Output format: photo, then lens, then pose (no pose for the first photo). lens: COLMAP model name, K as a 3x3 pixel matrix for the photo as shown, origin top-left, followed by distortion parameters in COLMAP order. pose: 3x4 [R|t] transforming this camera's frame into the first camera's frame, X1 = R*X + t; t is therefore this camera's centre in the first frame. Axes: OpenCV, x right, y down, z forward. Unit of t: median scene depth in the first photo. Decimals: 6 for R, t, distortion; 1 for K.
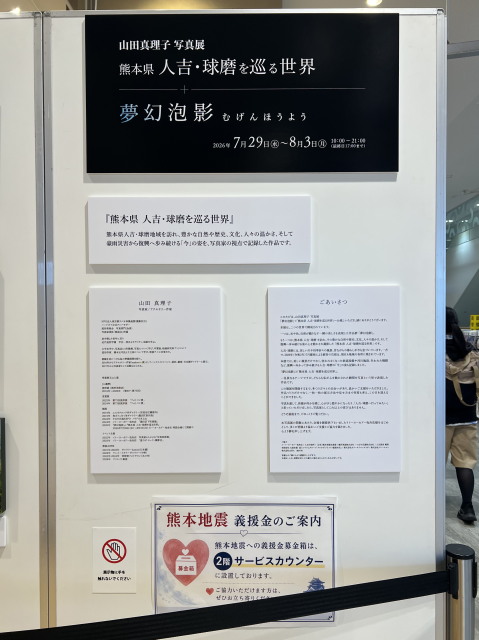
lens RADIAL K [[480.1, 0, 238.7], [0, 480.1, 319.9], [0, 0, 1]] dist [0.059742, -0.070033]
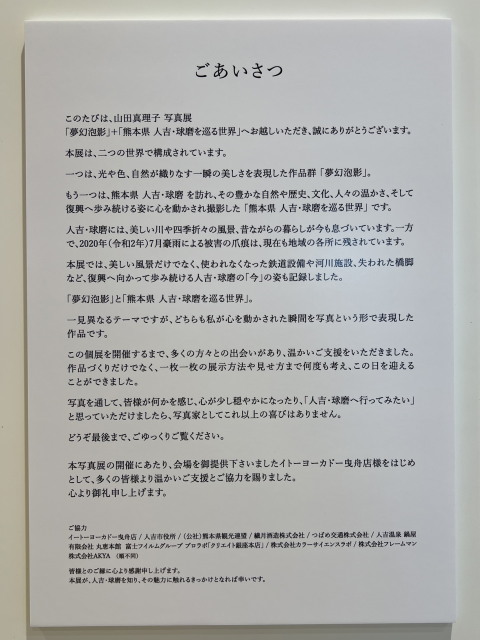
lens RADIAL K [[480.1, 0, 243.1], [0, 480.1, 322.9], [0, 0, 1]] dist [0.059742, -0.070033]
pose [[0.999908, 0.001429, 0.013502, 0.195662], [-0.001417, 0.999999, -0.000893, 0.123402], [-0.013504, 0.000874, 0.999908, 0.691673]]
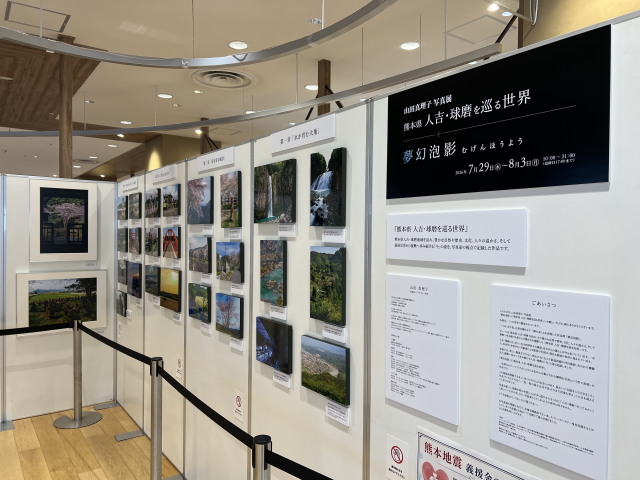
lens RADIAL K [[480.1, 0, 319.1], [0, 480.1, 241.3], [0, 0, 1]] dist [0.059742, -0.070033]
pose [[0.596037, 0.020933, -0.802684, 0.775201], [-0.021575, 0.999717, 0.010050, -0.180466], [0.802667, 0.011327, 0.596320, -0.071001]]
